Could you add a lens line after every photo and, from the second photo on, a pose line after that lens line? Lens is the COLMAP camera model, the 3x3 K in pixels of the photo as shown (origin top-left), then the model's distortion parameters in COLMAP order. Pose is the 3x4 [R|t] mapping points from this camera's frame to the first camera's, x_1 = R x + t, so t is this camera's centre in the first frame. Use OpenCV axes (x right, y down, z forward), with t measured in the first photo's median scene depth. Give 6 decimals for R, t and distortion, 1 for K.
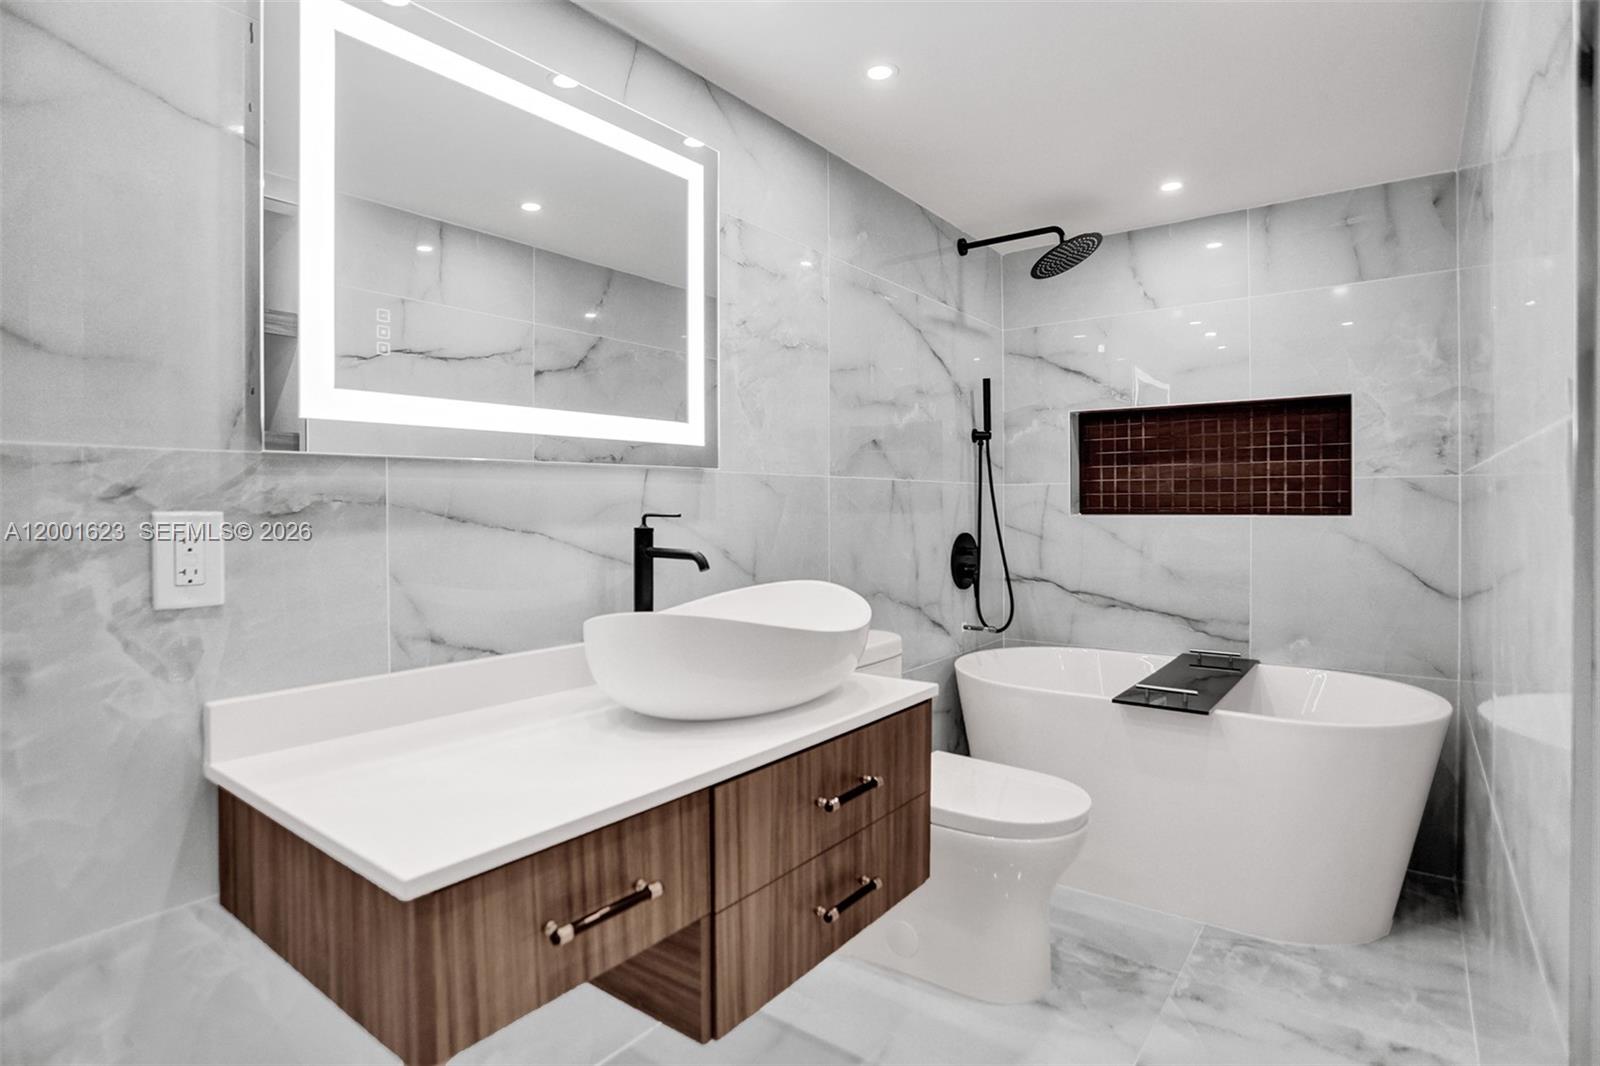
lens RADIAL K [[804.9, 0, 794.5], [0, 804.9, 533.0], [0, 0, 1]] dist [-0.065381, 0.032175]
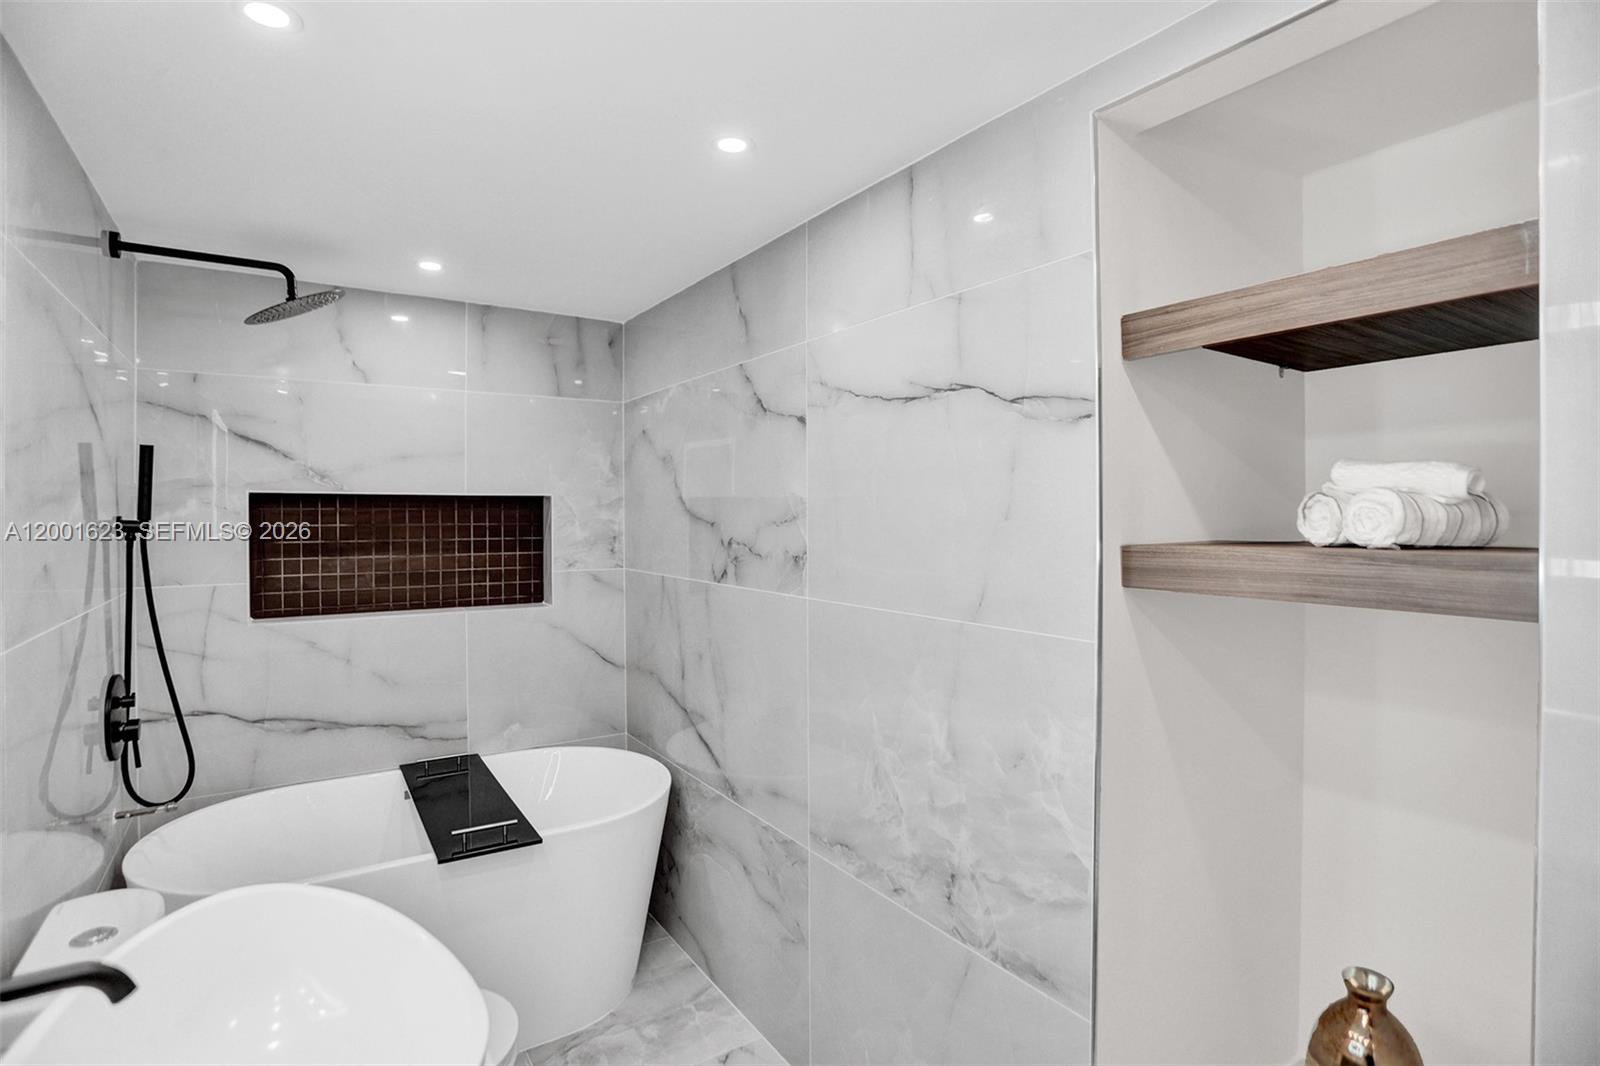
lens RADIAL K [[804.9, 0, 794.5], [0, 804.9, 533.0], [0, 0, 1]] dist [-0.065381, 0.032175]
pose [[0.339034, -0.017273, 0.940615, -0.212092], [0.030768, 0.999500, 0.007264, -0.110657], [-0.940271, 0.026478, 0.339396, 0.265948]]
